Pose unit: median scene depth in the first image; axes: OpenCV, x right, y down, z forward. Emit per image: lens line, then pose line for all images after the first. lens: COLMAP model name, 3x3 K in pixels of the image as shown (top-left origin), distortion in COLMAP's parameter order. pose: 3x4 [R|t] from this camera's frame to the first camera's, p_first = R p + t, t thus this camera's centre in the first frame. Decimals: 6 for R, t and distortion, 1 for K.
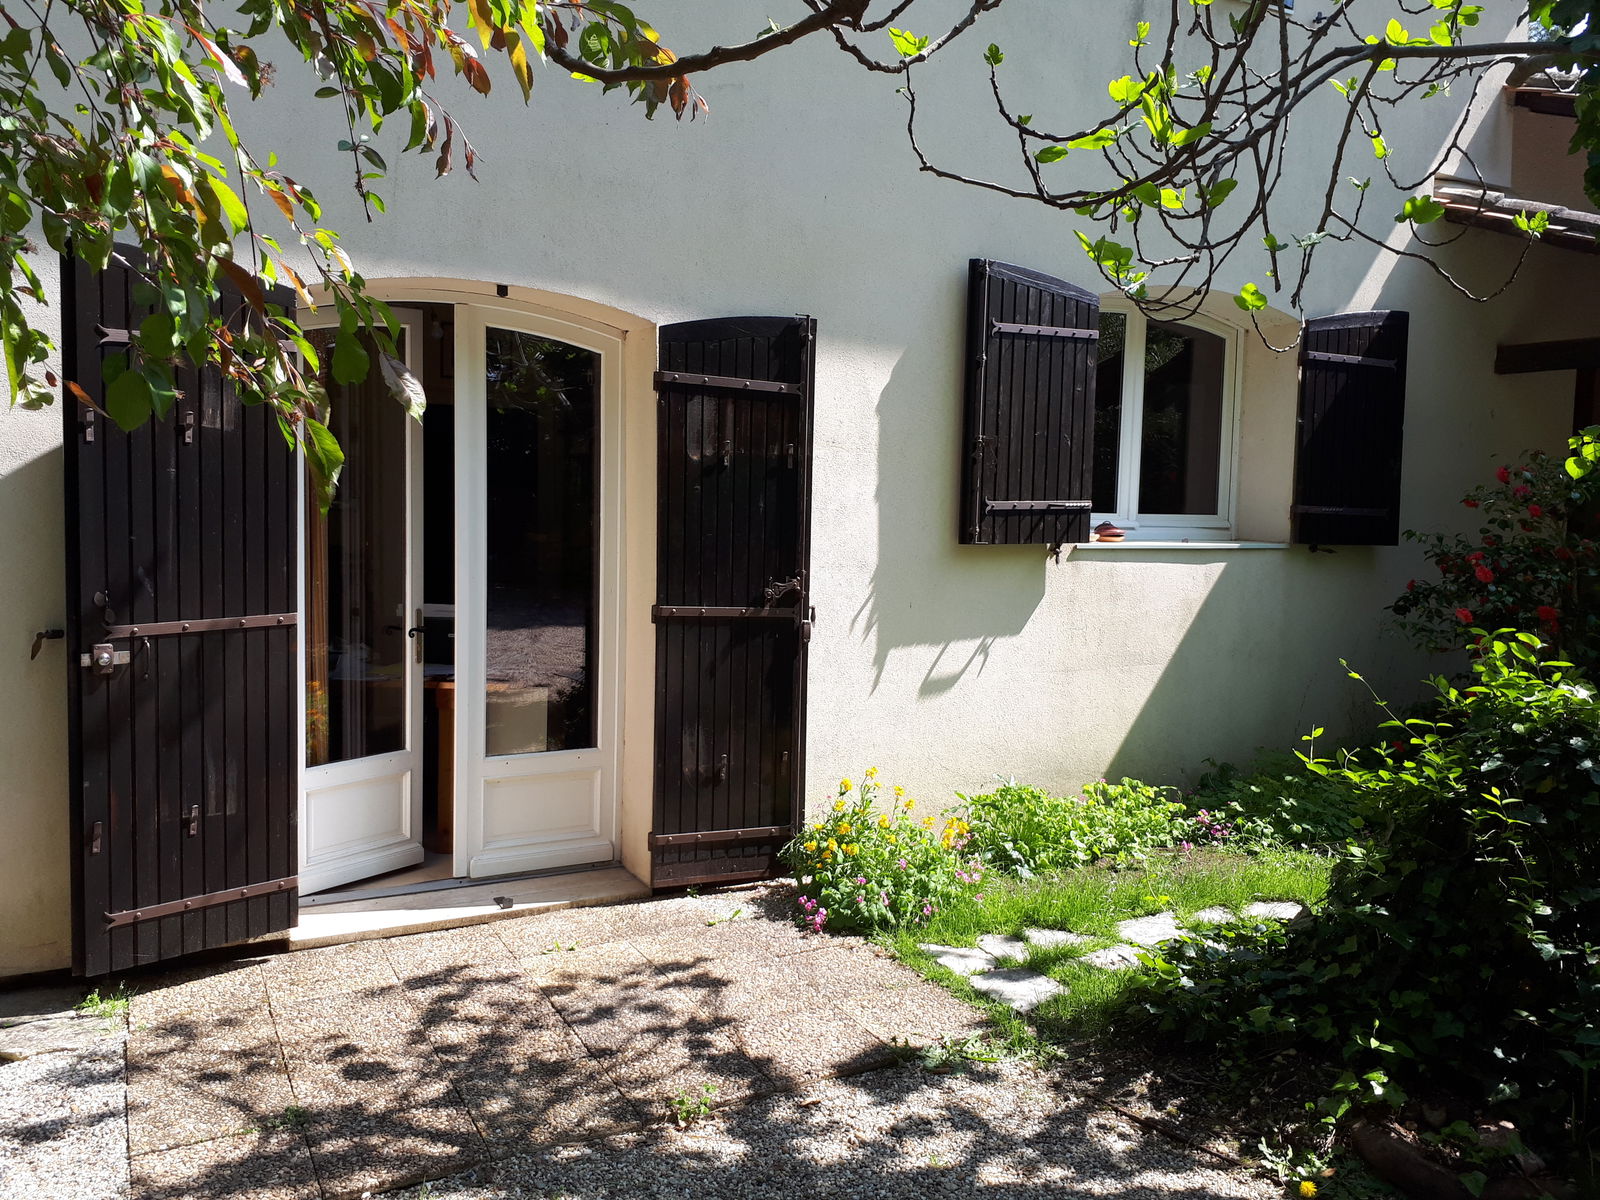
lens RADIAL K [[1278.3, 0, 800.0], [0, 1278.3, 600.0], [0, 0, 1]] dist [0.182897, -0.351128]
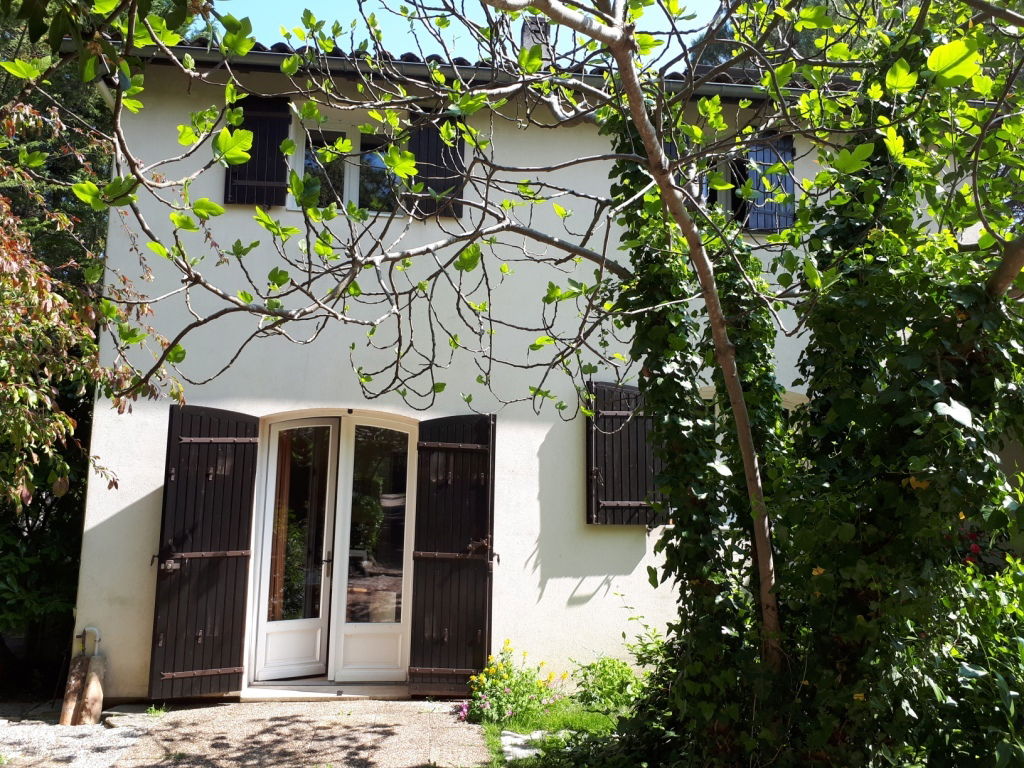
lens RADIAL K [[818.1, 0, 512.0], [0, 818.1, 384.0], [0, 0, 1]] dist [0.182897, -0.351128]
pose [[0.925858, -0.044219, -0.375275, 0.553058], [-0.032328, 0.980219, -0.195259, -0.004929], [0.376485, 0.192914, 0.906114, -0.225286]]
